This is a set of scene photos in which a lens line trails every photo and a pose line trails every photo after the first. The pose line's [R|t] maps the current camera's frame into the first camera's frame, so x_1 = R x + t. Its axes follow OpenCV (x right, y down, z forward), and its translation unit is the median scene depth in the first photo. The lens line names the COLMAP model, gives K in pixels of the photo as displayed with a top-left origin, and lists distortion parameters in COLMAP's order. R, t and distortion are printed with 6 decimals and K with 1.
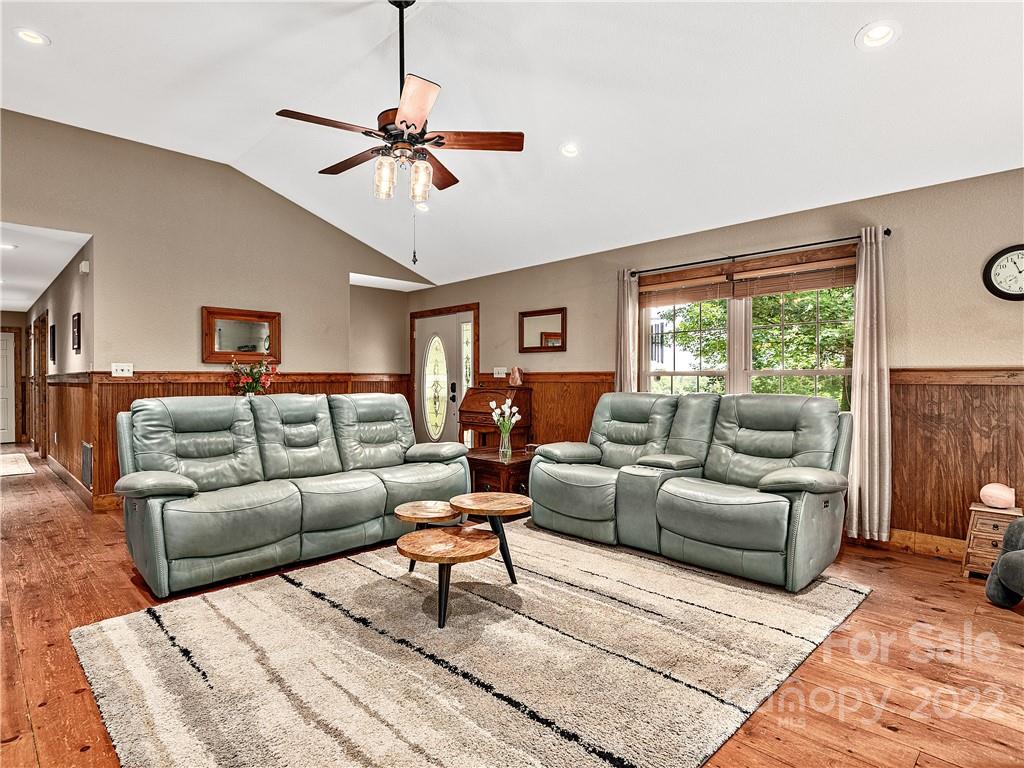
lens RADIAL K [[515.7, 0, 511.1], [0, 515.7, 376.2], [0, 0, 1]] dist [-0.017798, -0.000266]
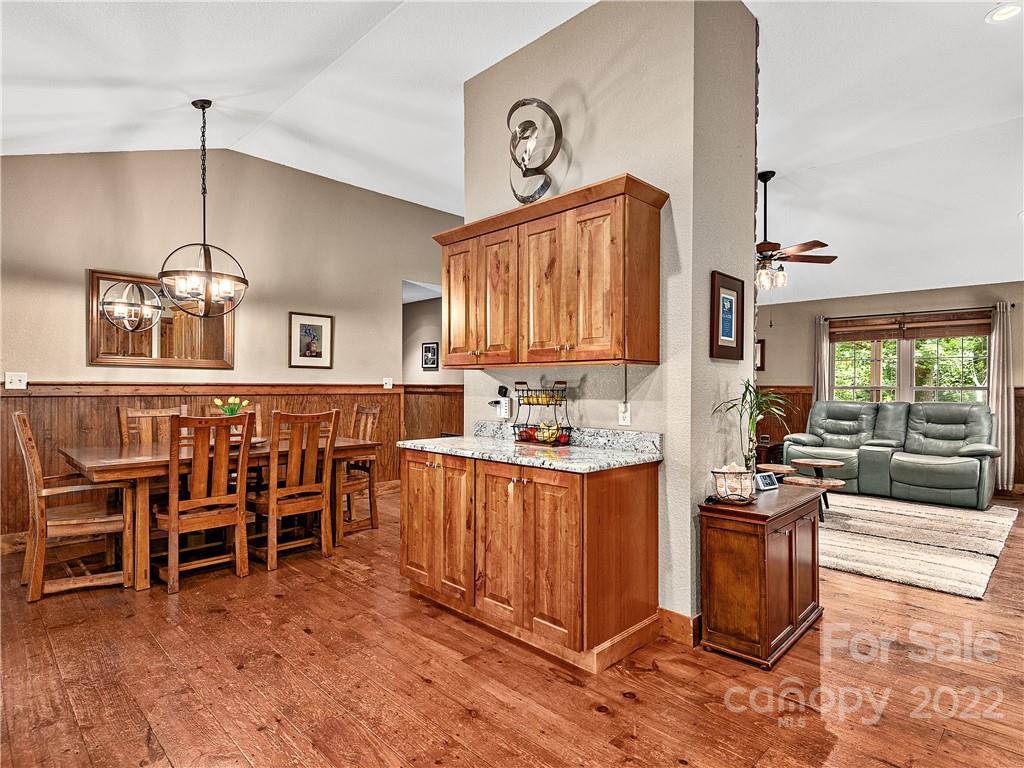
lens RADIAL K [[541.4, 0, 512.0], [0, 541.4, 384.0], [0, 0, 1]] dist [-0.026121, -0.000843]
pose [[0.999194, 0.006198, 0.039655, -0.940083], [-0.006497, 0.999951, 0.007419, -0.027325], [-0.039607, -0.007671, 0.999186, -0.644098]]
